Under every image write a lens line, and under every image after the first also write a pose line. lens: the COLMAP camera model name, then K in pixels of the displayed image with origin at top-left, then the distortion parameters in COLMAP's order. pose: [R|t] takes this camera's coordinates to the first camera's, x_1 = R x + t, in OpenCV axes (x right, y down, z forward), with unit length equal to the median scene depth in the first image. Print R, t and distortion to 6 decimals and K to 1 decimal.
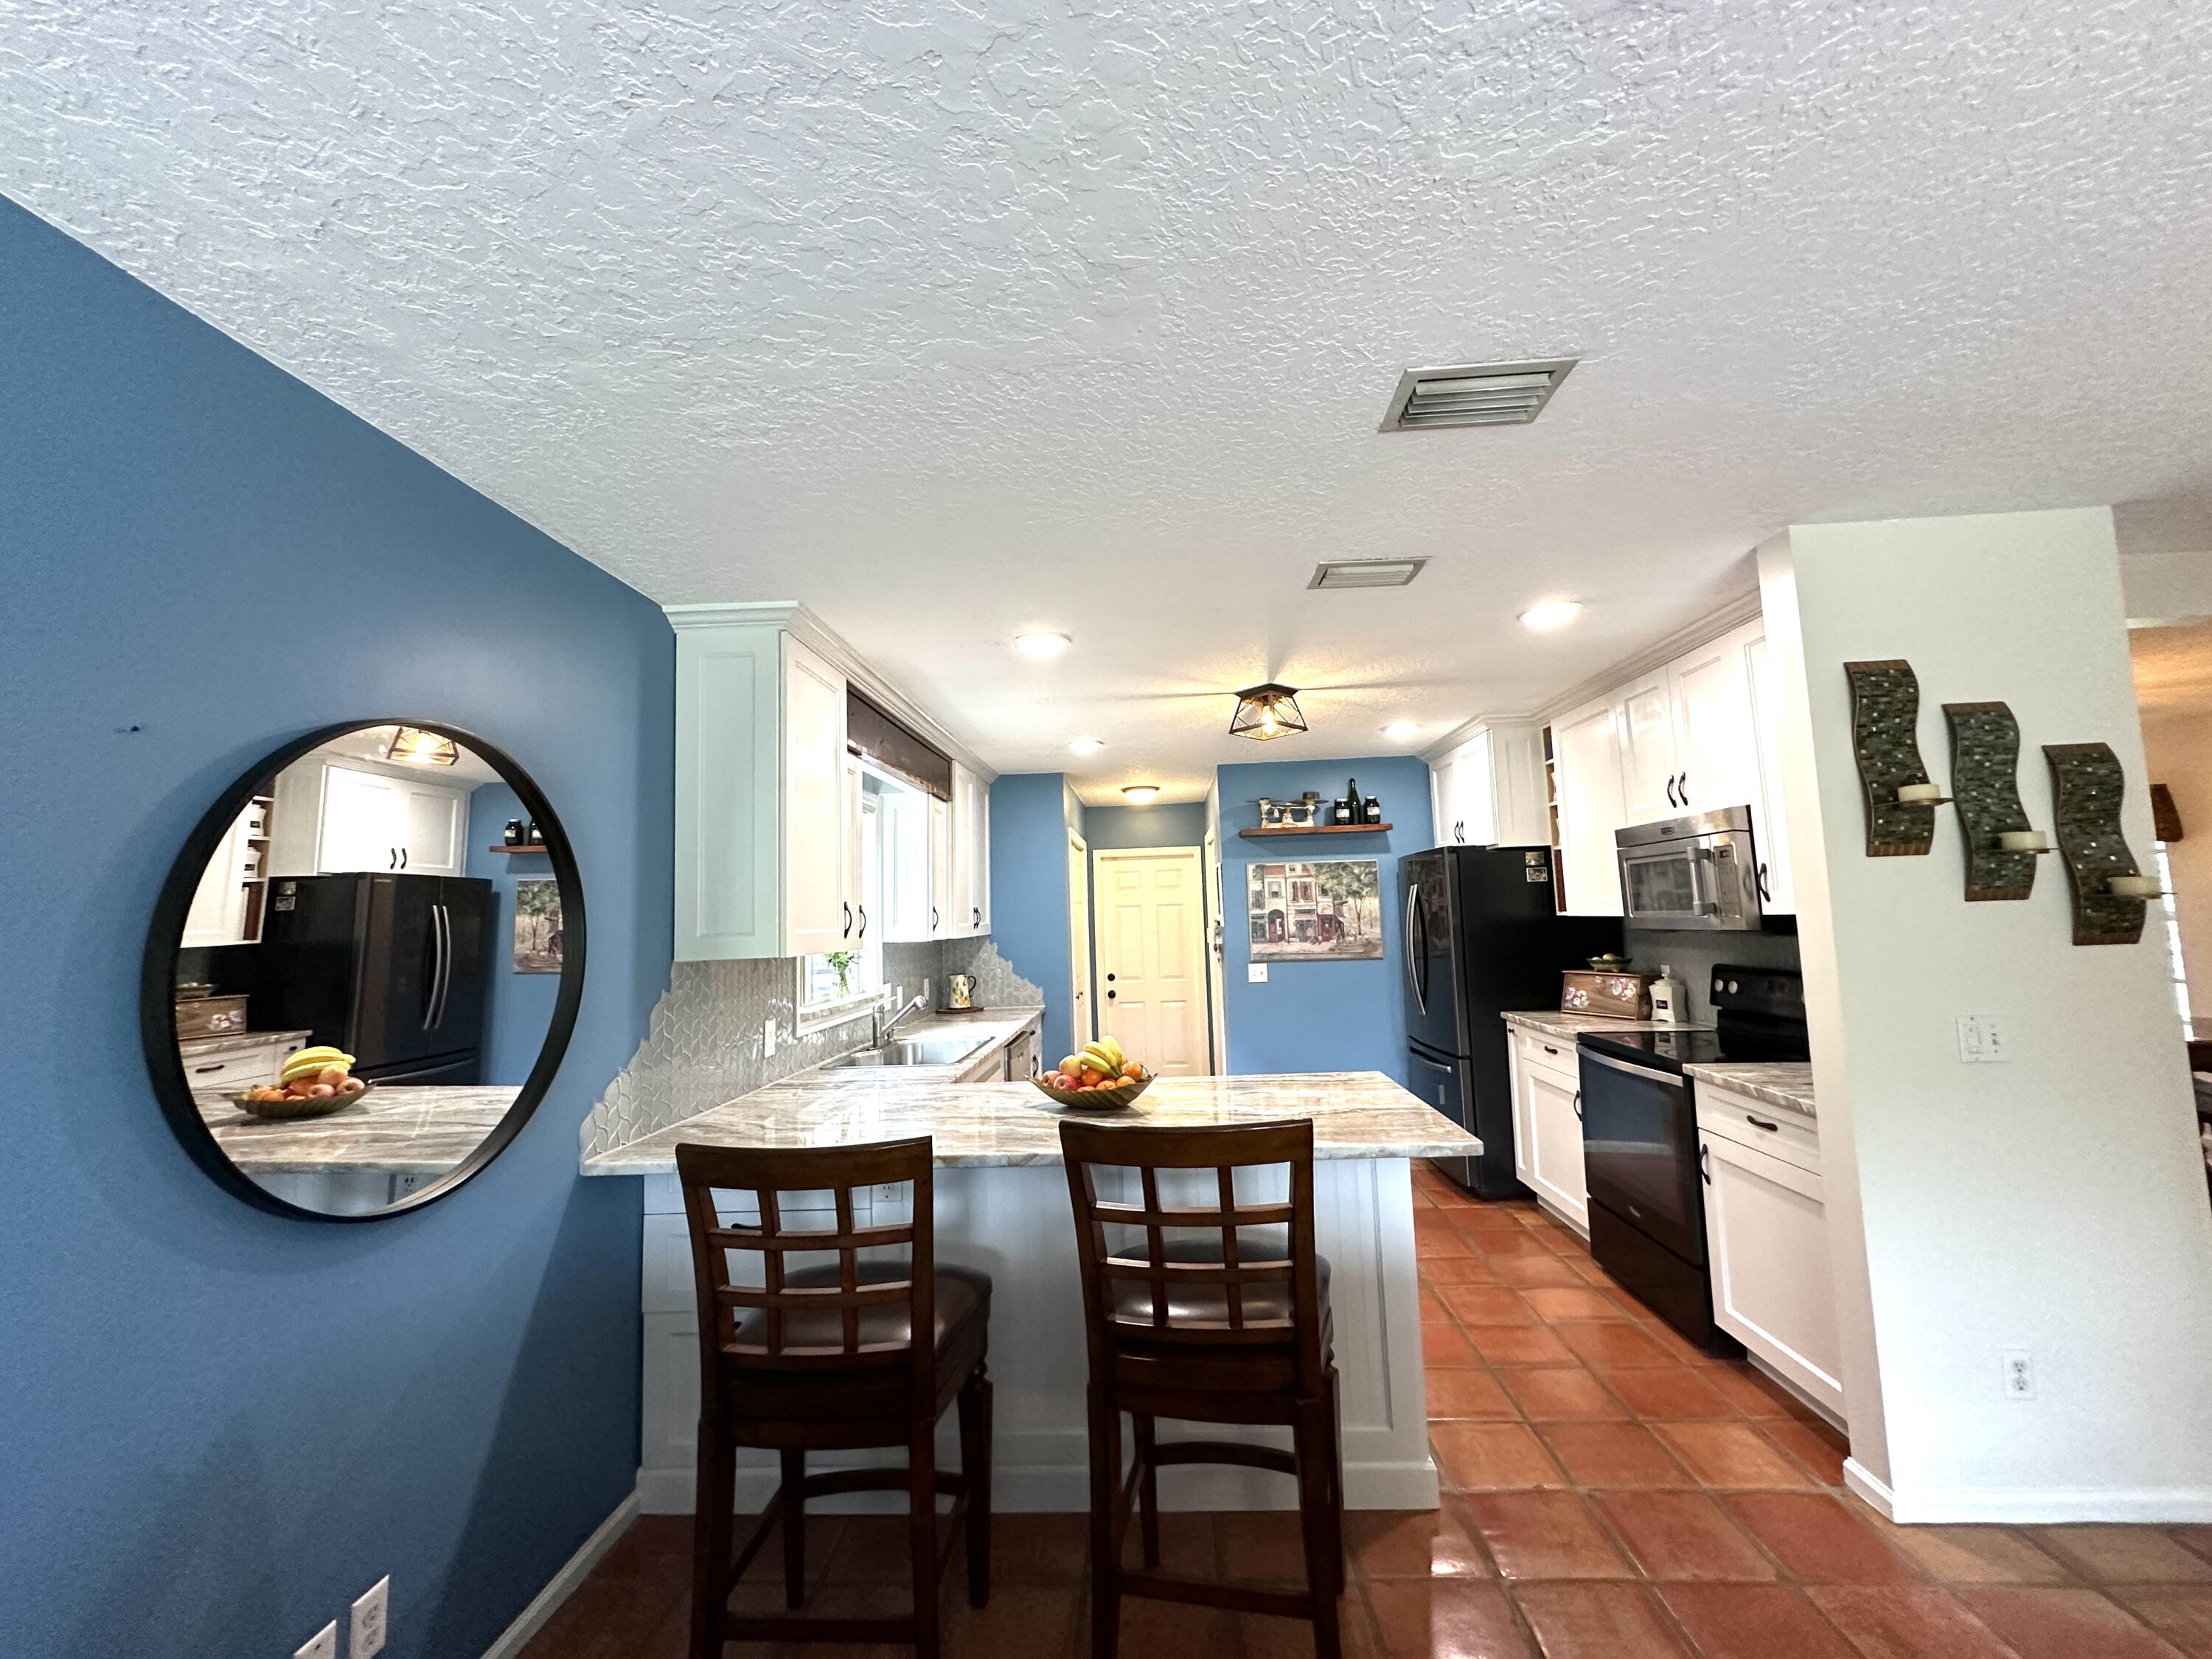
lens RADIAL K [[882.9, 0, 1105.9], [0, 882.9, 827.7], [0, 0, 1]] dist [-0.003345, 0.000555]
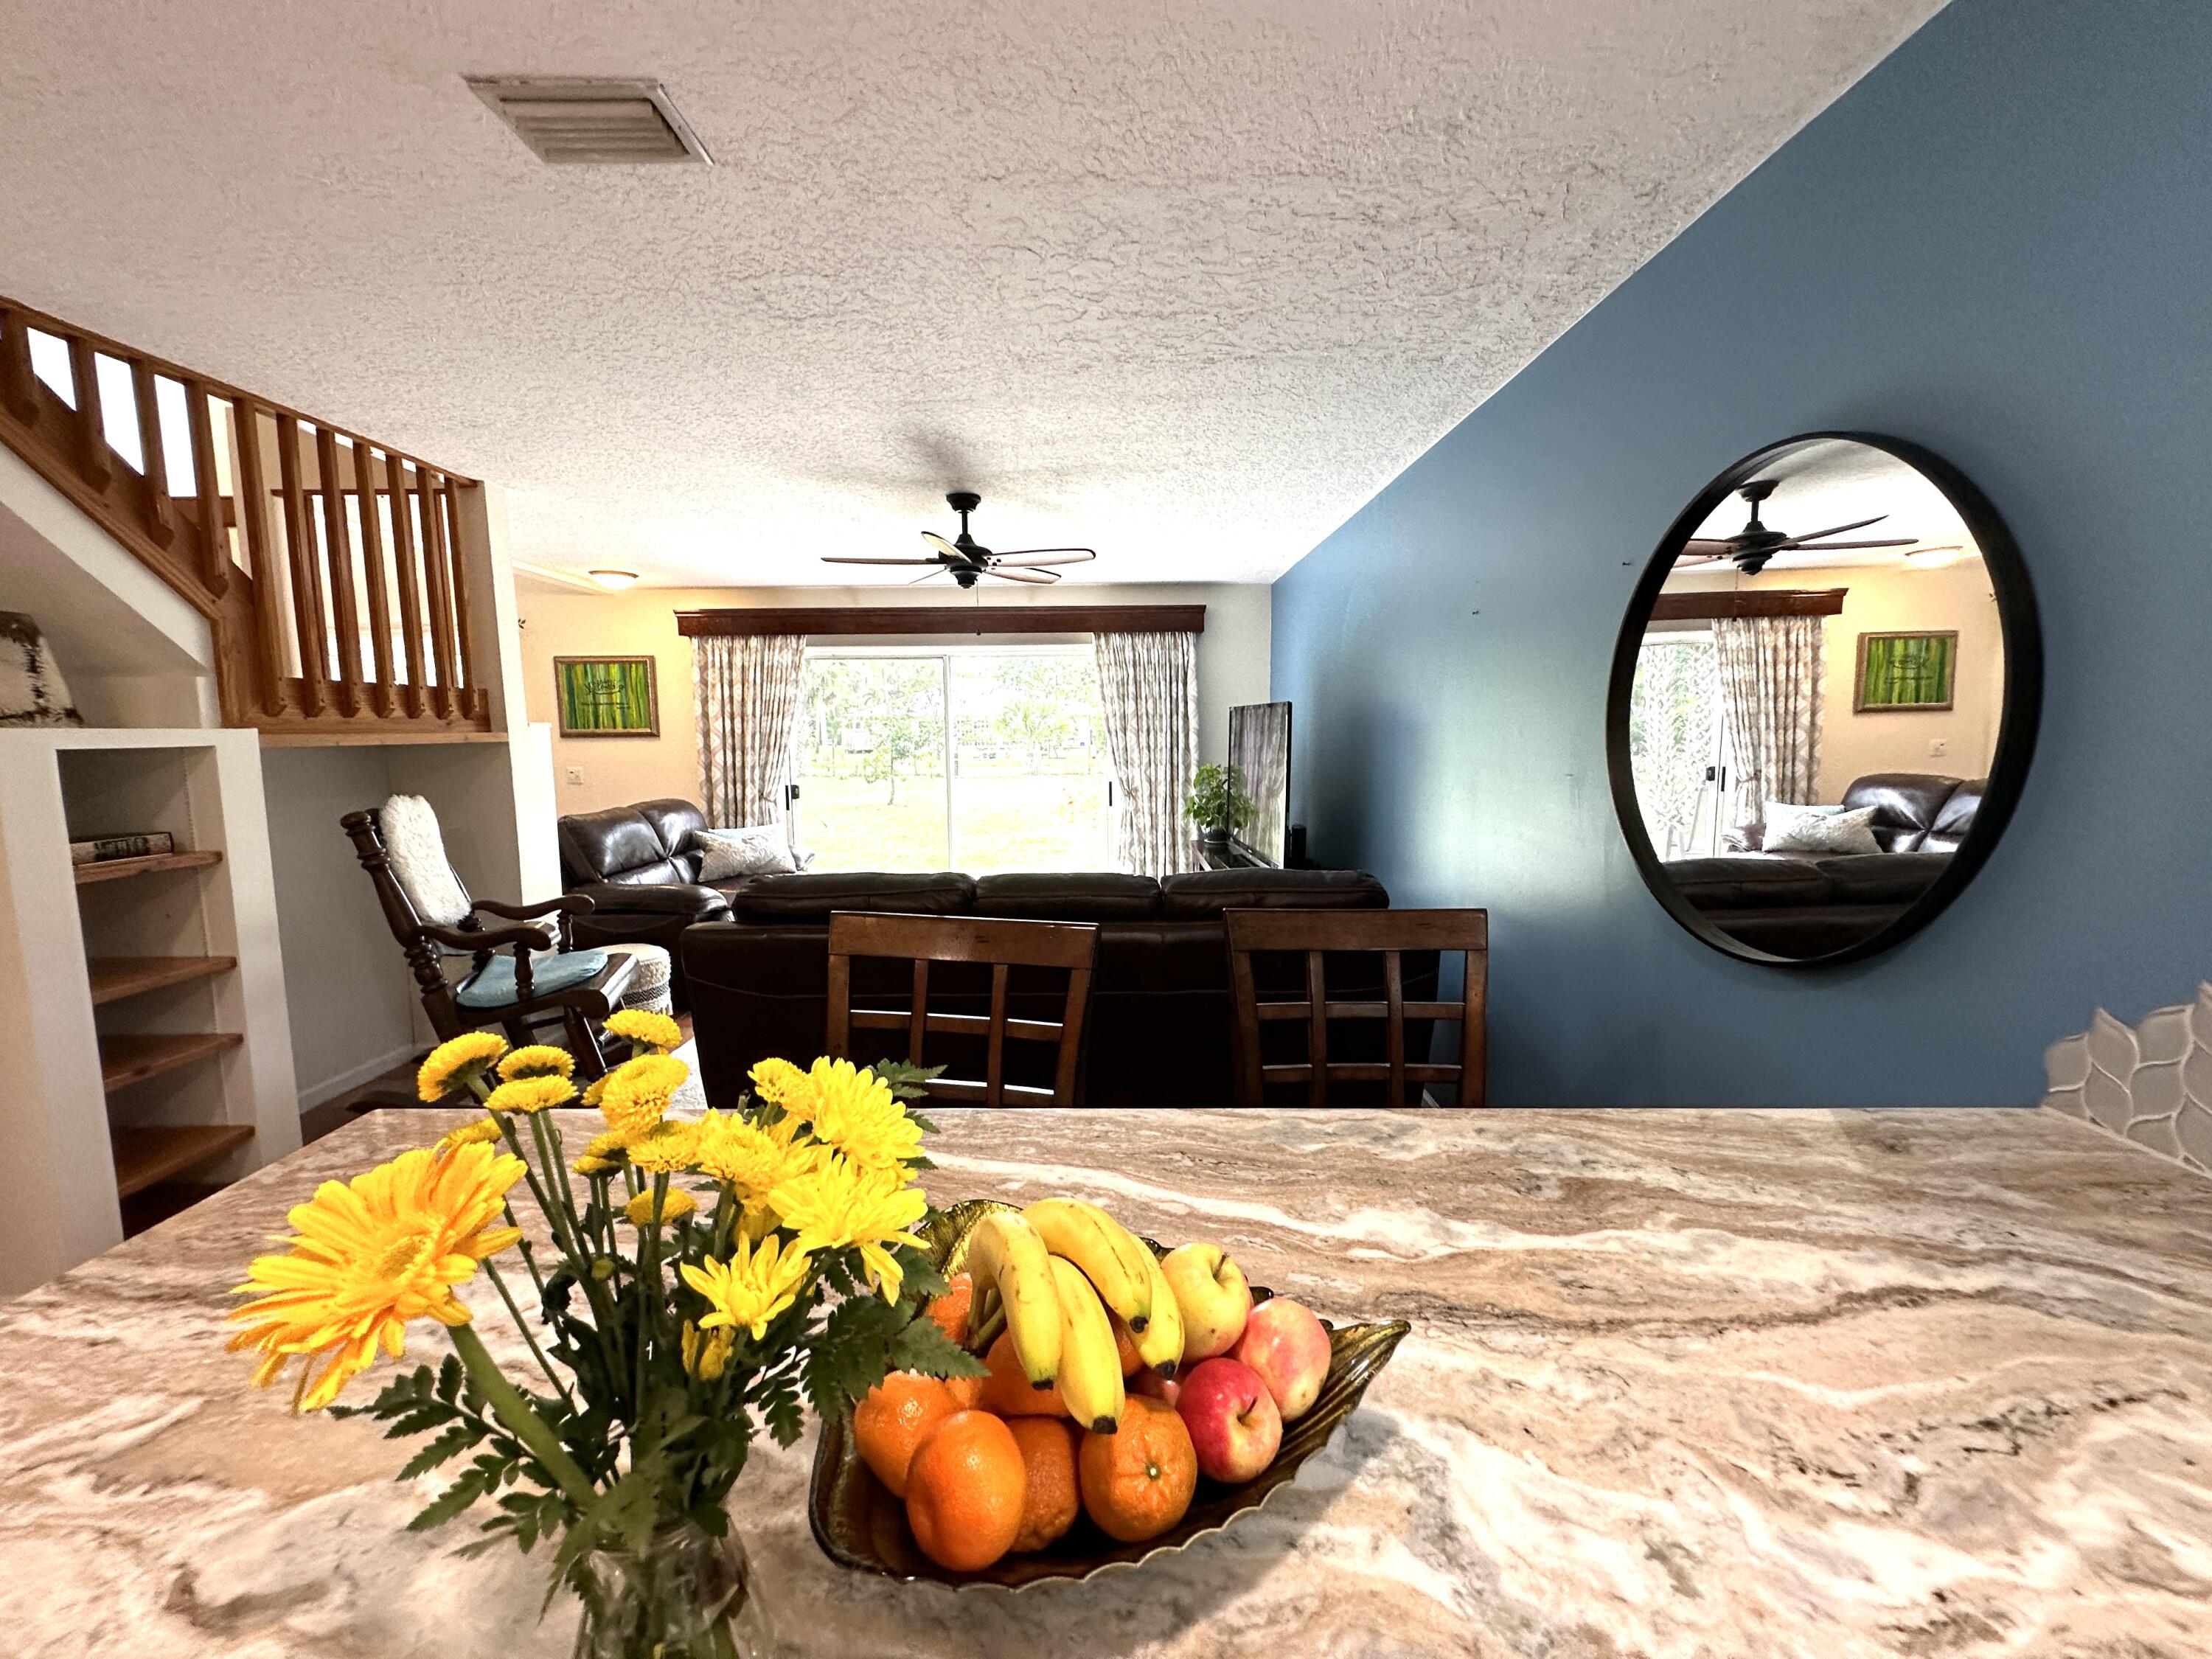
lens RADIAL K [[882.9, 0, 1107.8], [0, 882.9, 829.8], [0, 0, 1]] dist [-0.003345, 0.000555]
pose [[-0.997344, 0.046369, -0.056176, -0.005943], [0.045481, 0.998821, 0.016987, 0.089759], [0.056897, 0.014387, -0.998276, 0.741715]]
